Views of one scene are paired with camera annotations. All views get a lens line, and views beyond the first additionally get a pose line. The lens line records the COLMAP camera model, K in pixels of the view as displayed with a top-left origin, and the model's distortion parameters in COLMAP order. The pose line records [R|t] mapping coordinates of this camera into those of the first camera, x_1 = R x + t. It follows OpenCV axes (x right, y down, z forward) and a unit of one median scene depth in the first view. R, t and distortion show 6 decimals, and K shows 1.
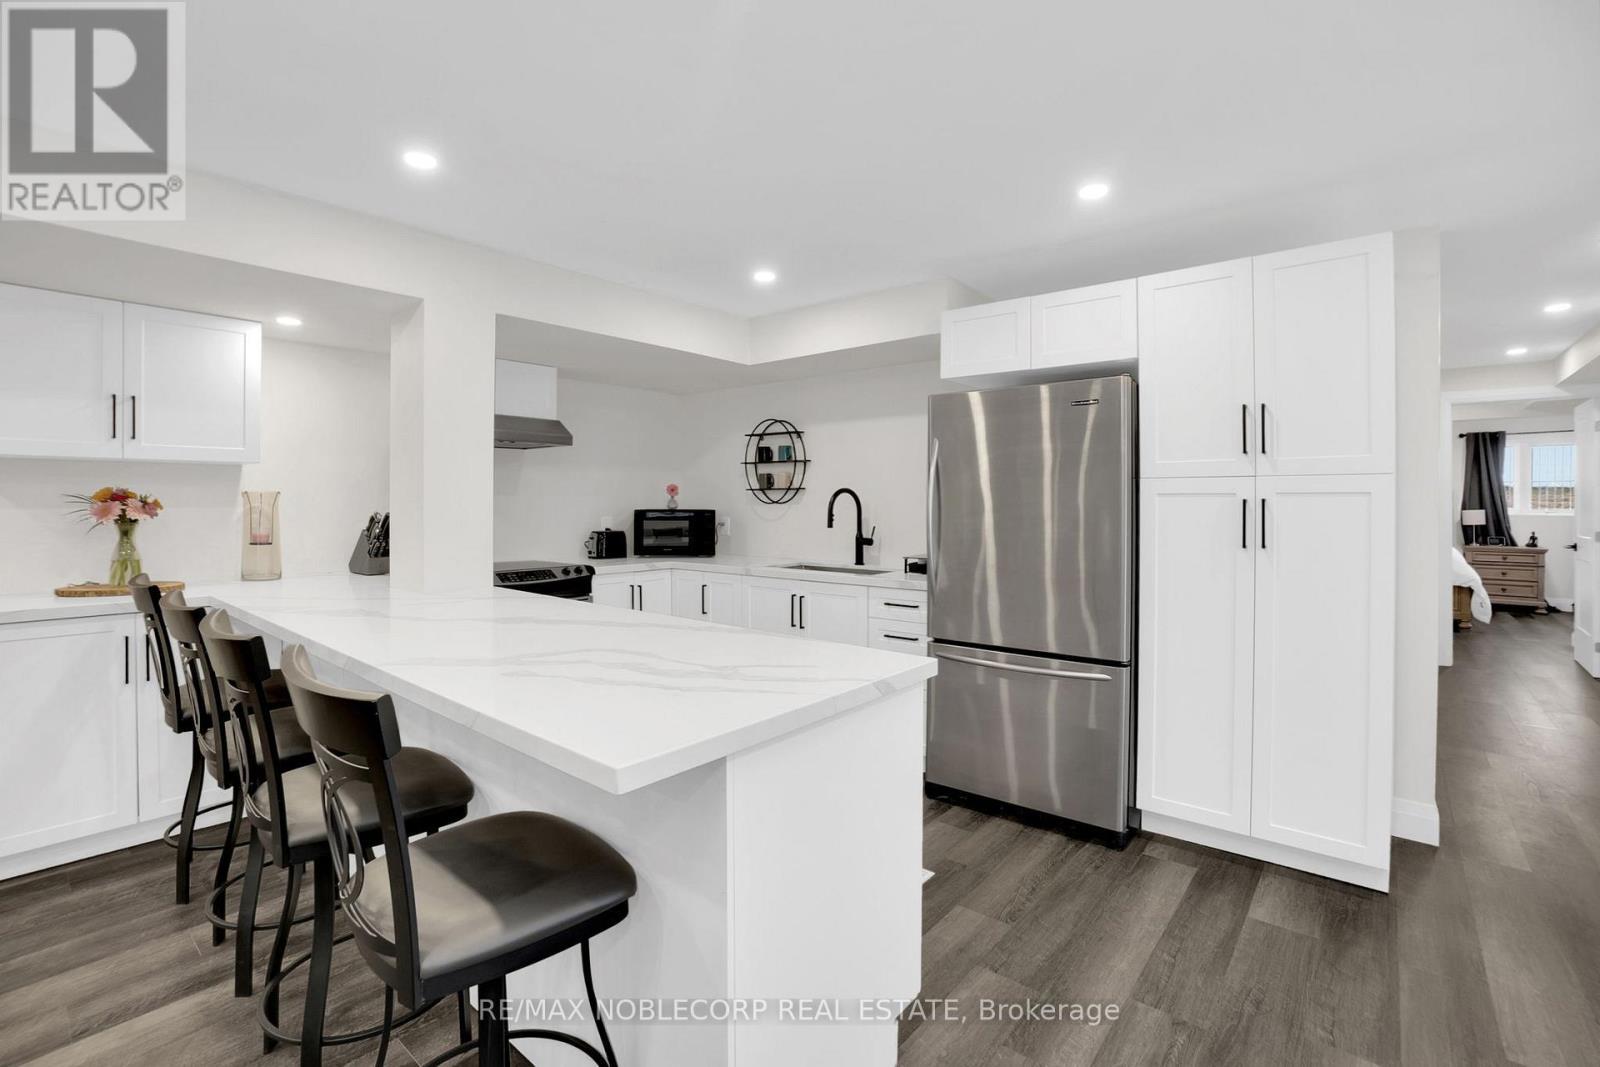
lens RADIAL K [[731.9, 0, 796.5], [0, 731.9, 501.7], [0, 0, 1]] dist [-0.047350, 0.000089]
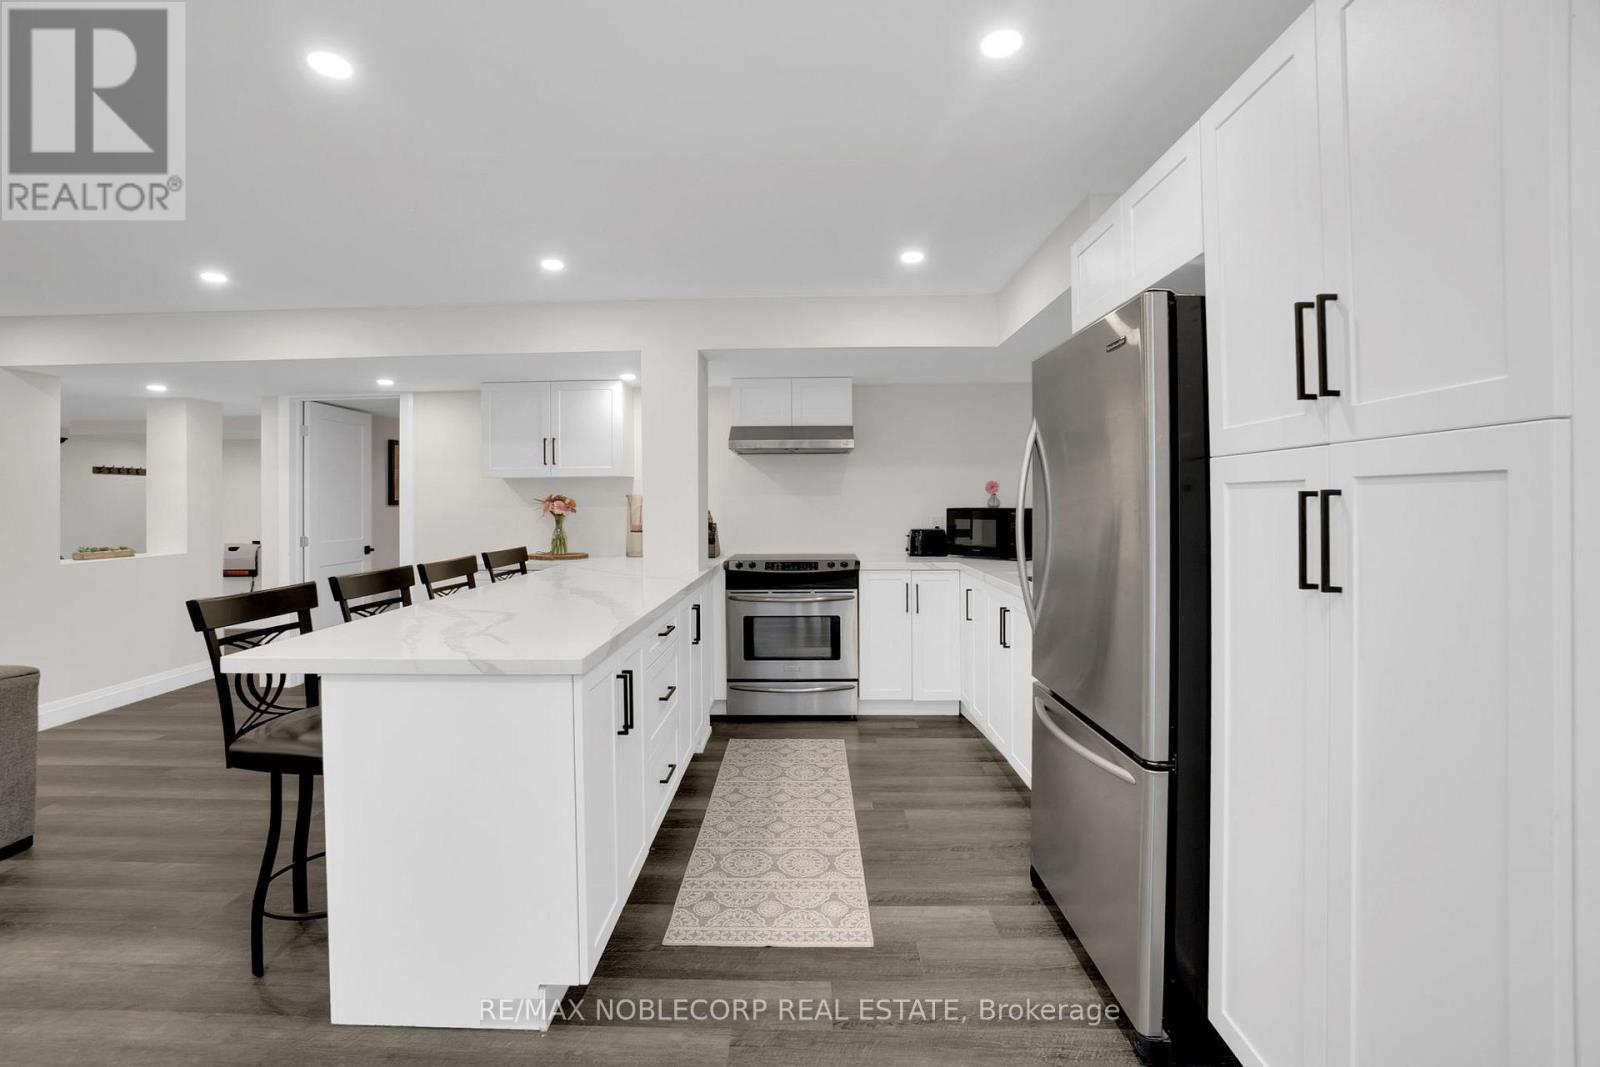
lens RADIAL K [[731.9, 0, 796.5], [0, 731.9, 501.7], [0, 0, 1]] dist [-0.047350, 0.000089]
pose [[0.623425, -0.004977, -0.781867, 0.643015], [0.008284, 0.999966, 0.000240, 0.000477], [0.781839, -0.006627, 0.623445, 0.340454]]
